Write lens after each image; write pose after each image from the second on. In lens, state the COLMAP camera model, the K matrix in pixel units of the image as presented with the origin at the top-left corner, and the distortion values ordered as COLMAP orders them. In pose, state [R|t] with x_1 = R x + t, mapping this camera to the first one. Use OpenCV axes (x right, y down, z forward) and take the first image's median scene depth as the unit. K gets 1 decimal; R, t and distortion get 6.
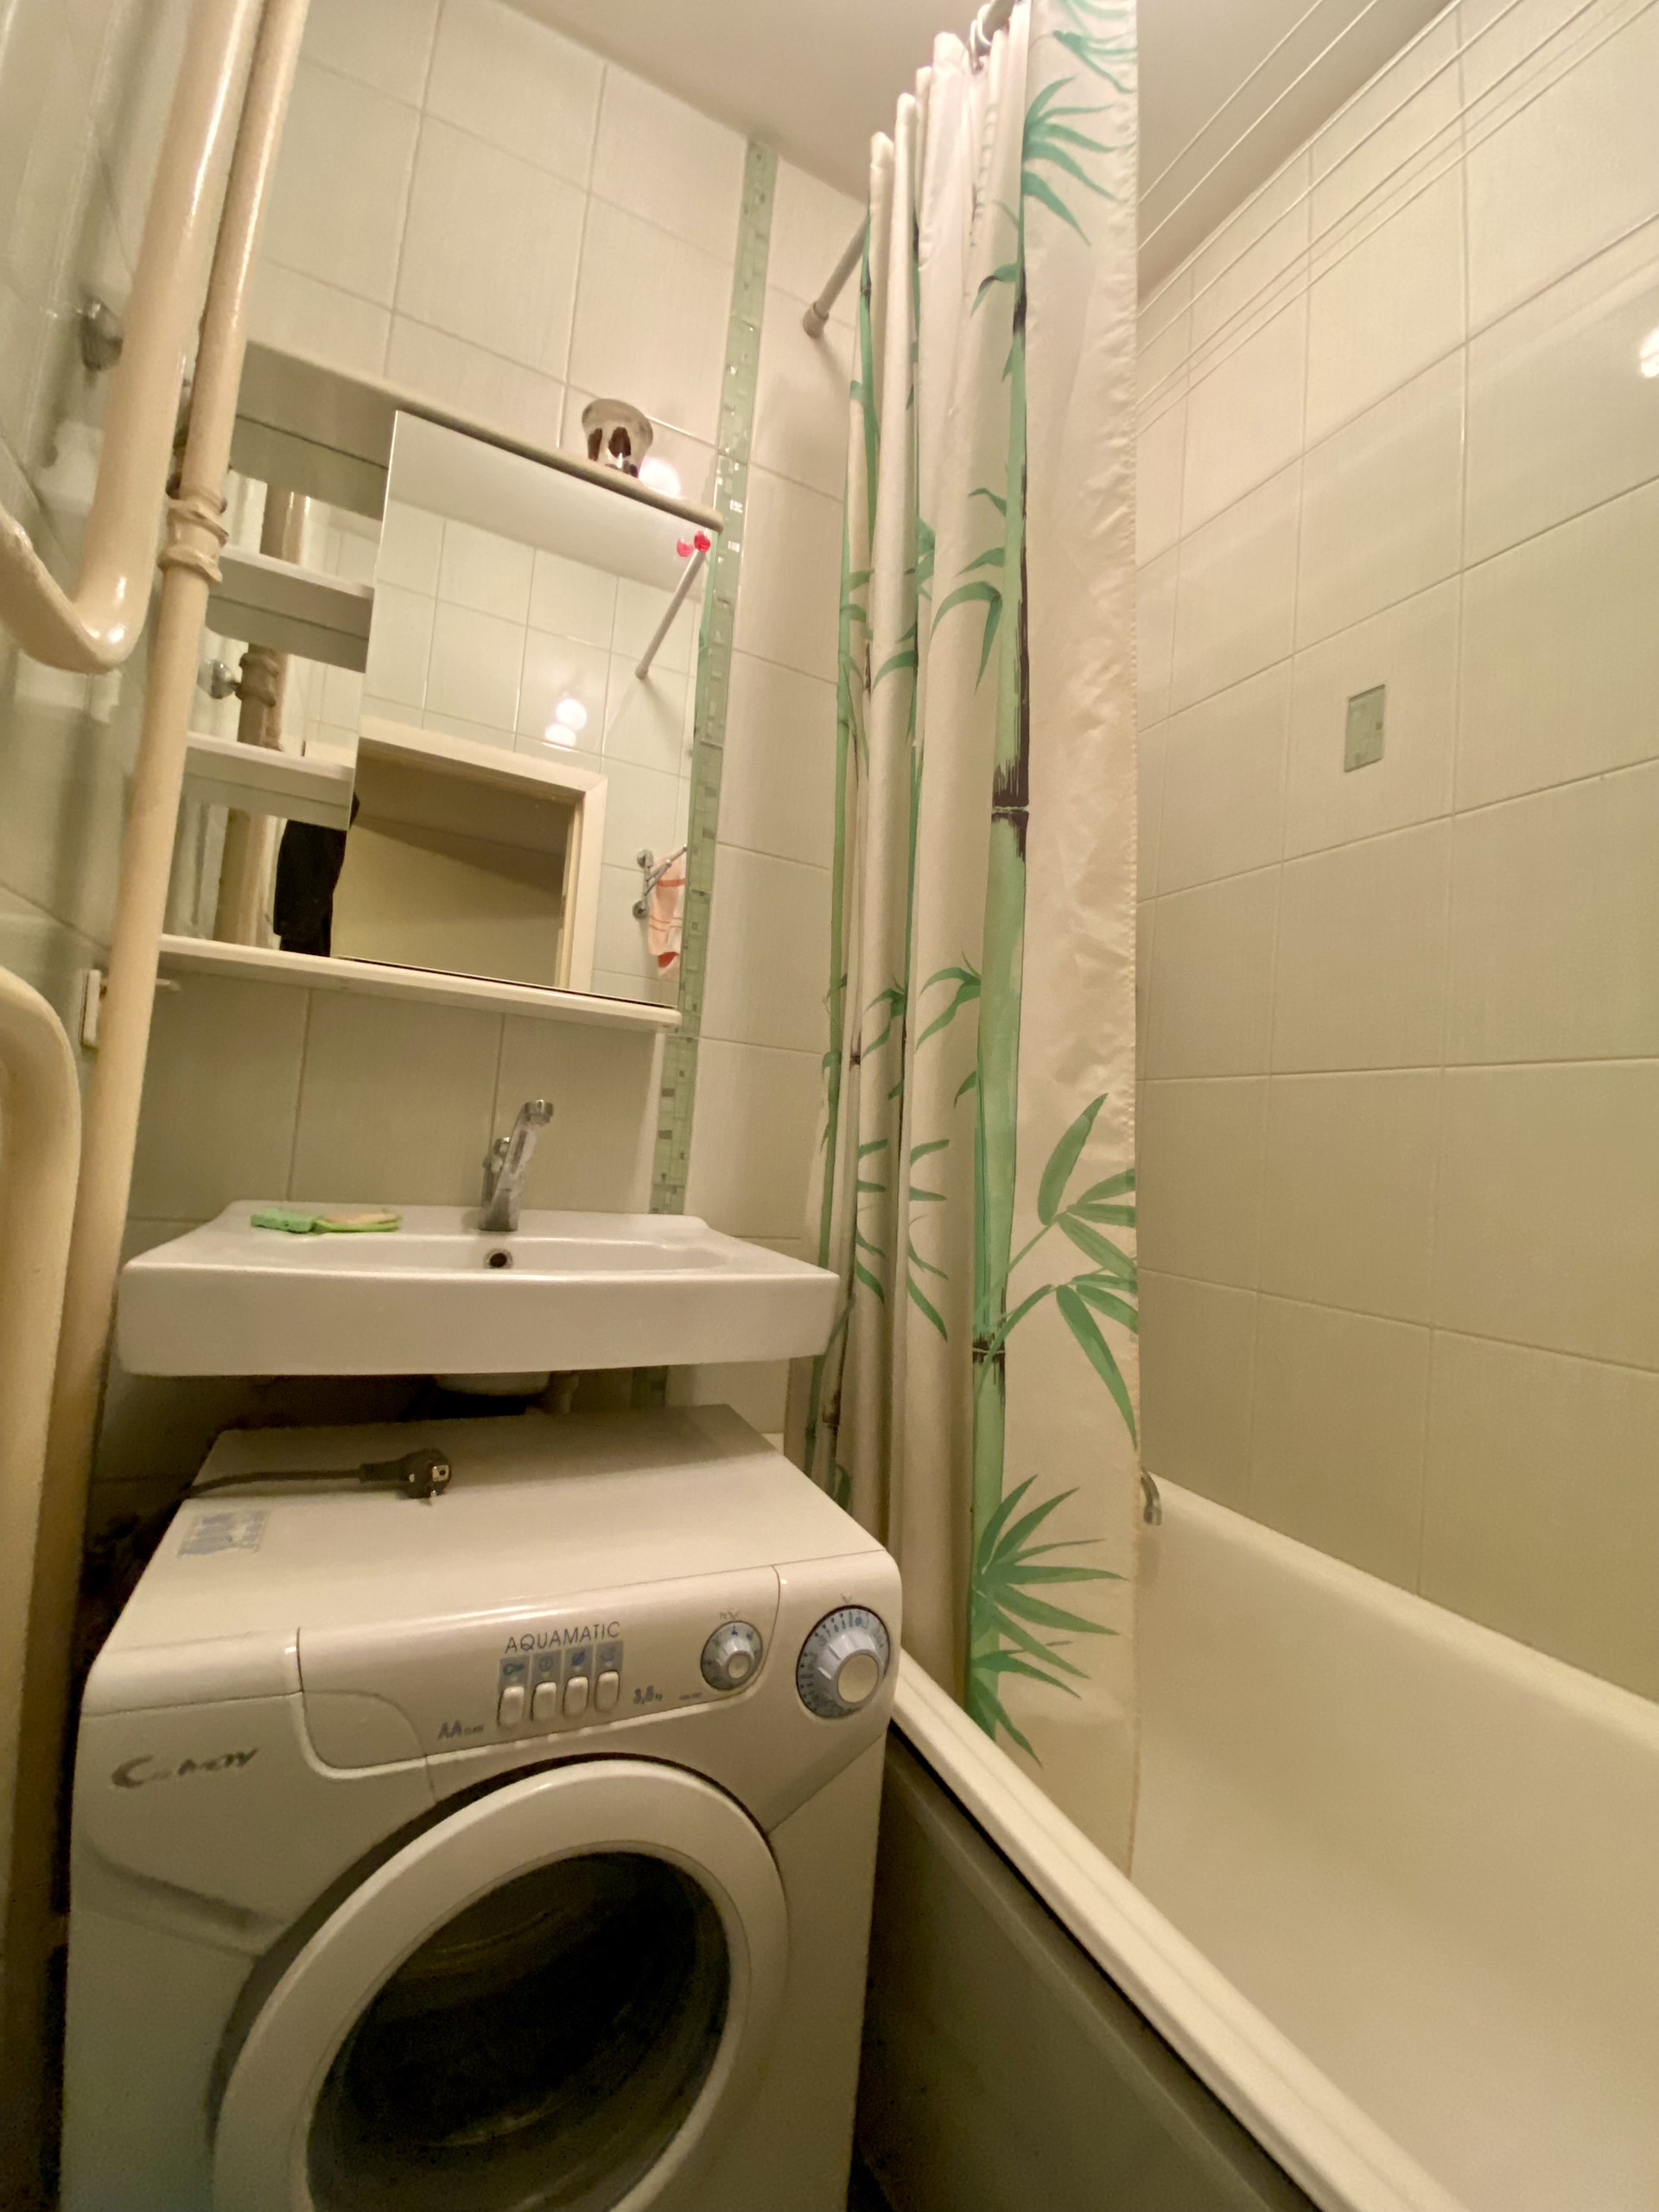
lens RADIAL K [[897.8, 0, 823.0], [0, 897.8, 1101.3], [0, 0, 1]] dist [0.021652, -0.021432]
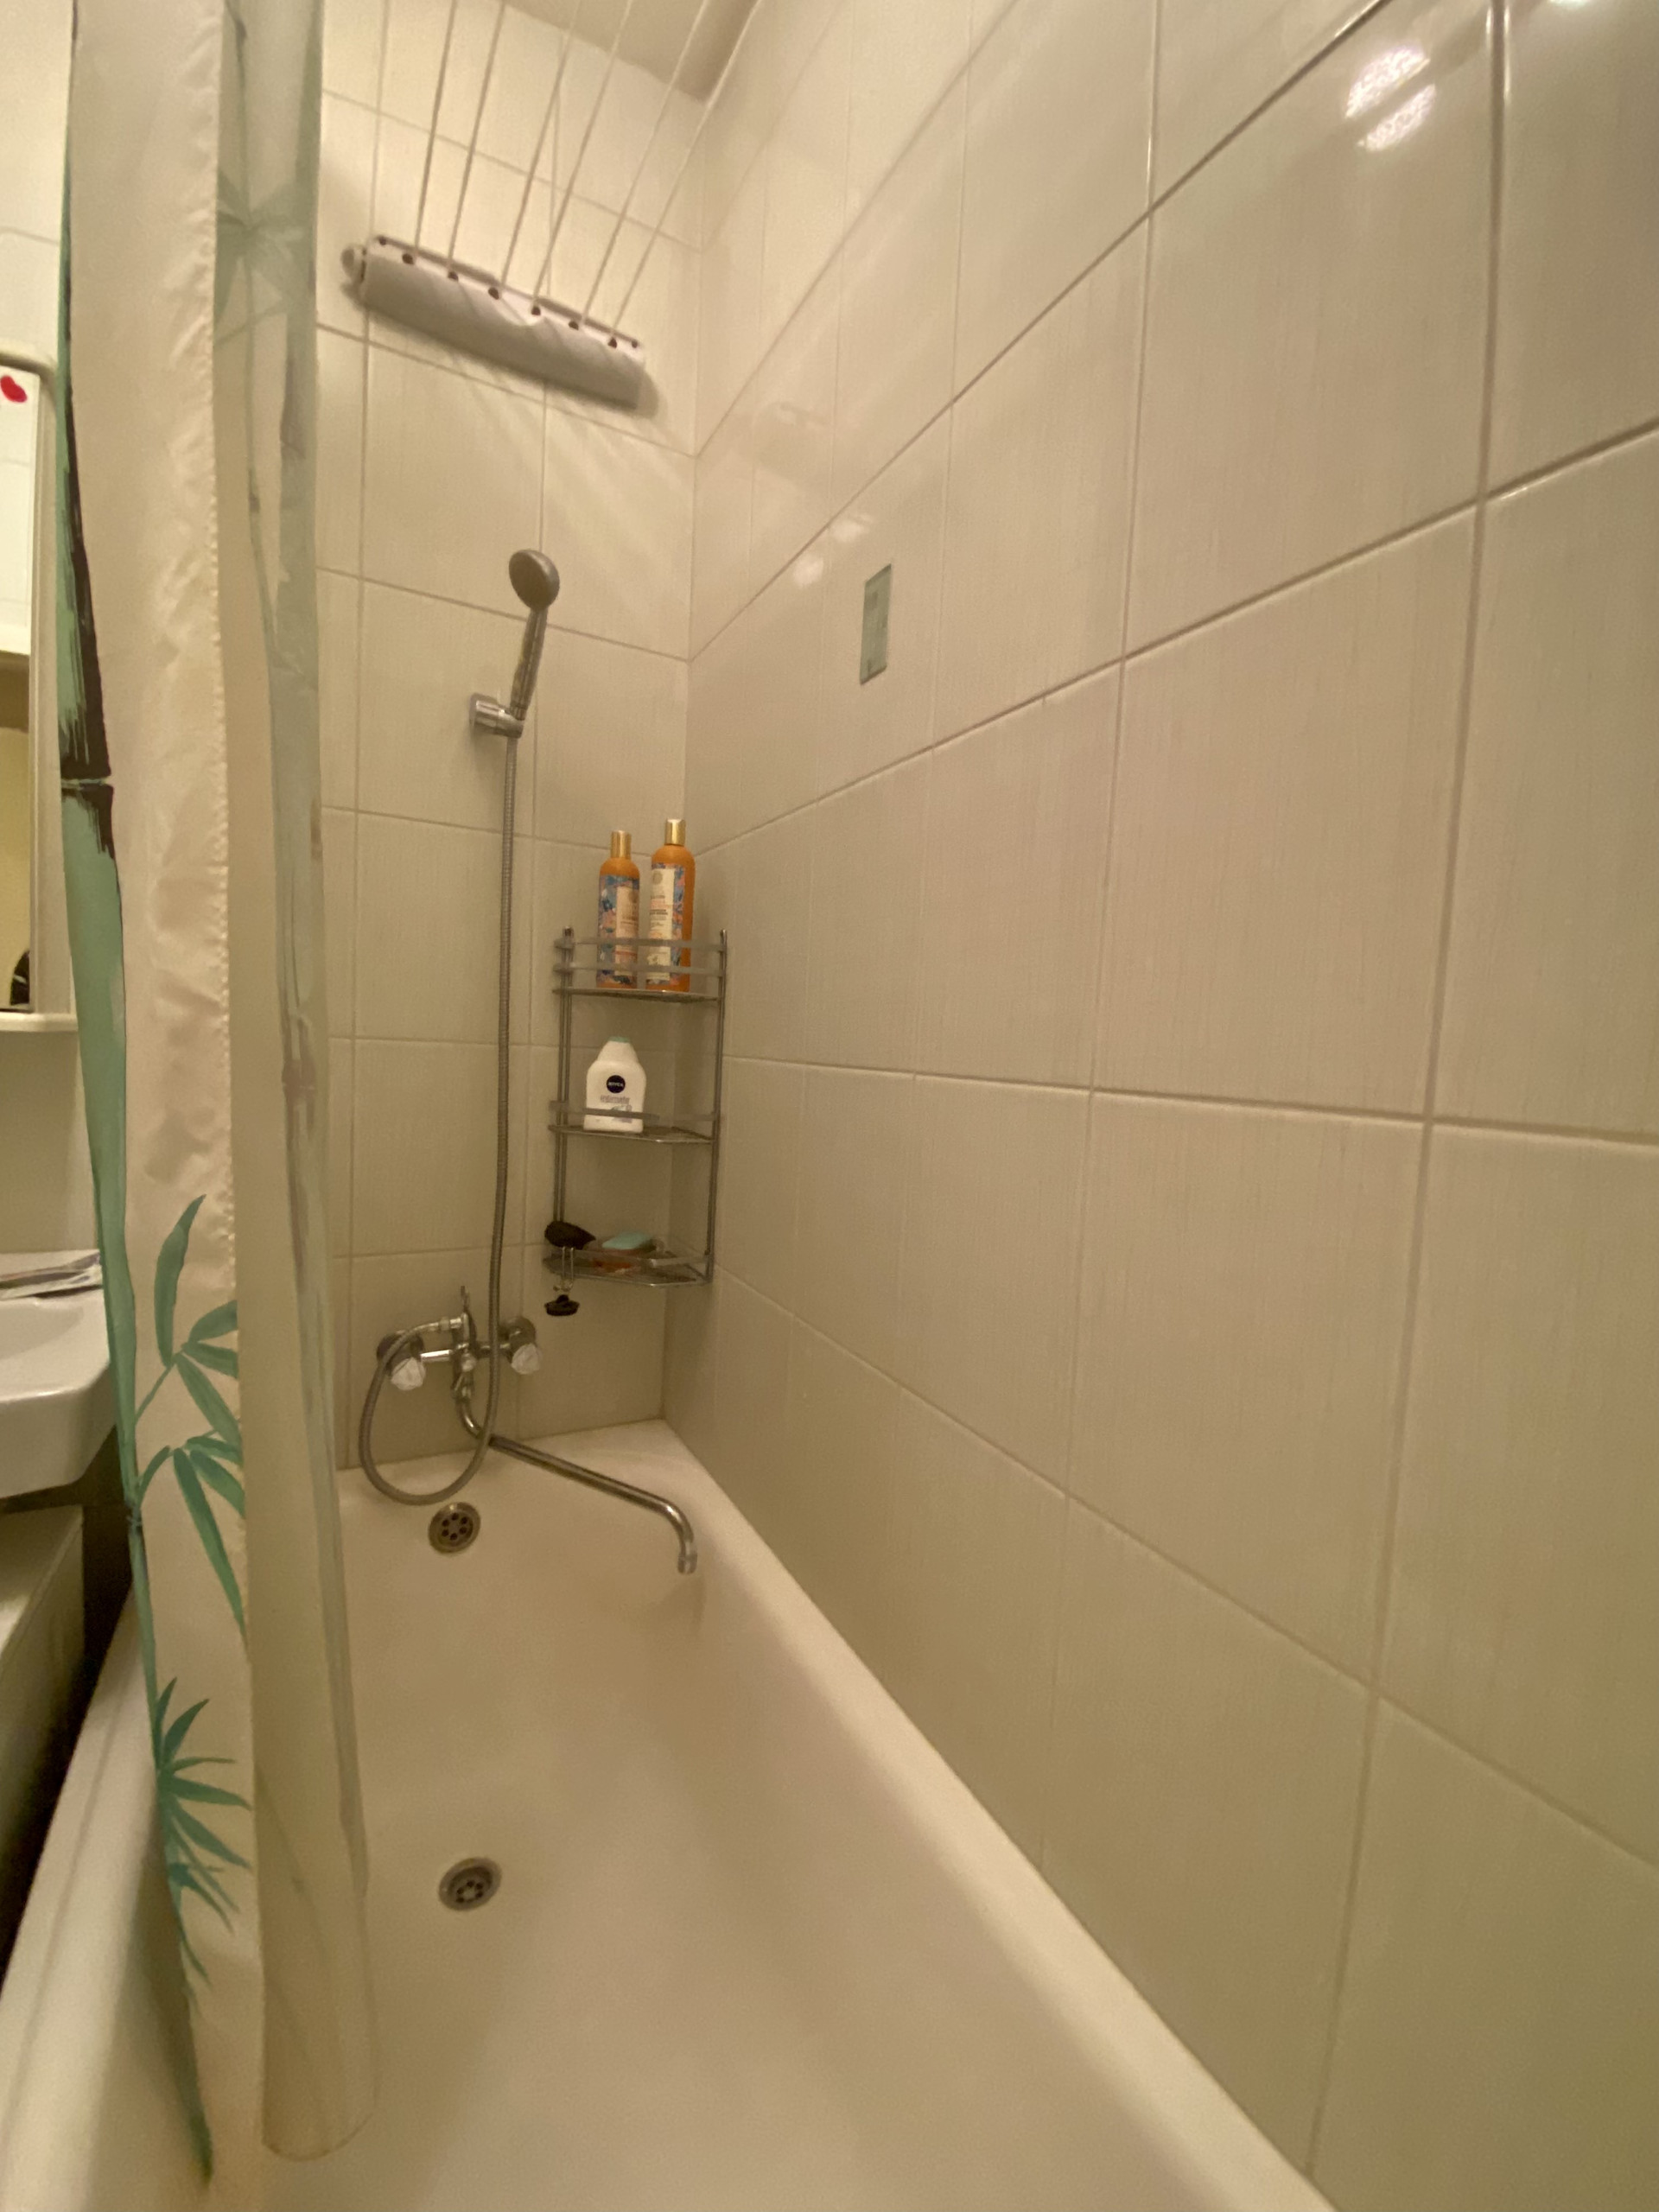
lens RADIAL K [[915.8, 0, 882.8], [0, 915.8, 1106.7], [0, 0, 1]] dist [-0.031292, -0.000794]
pose [[0.995566, -0.041254, 0.084541, 0.791274], [0.029815, 0.990754, 0.132350, -0.156675], [-0.089219, -0.129243, 0.987591, 0.248928]]
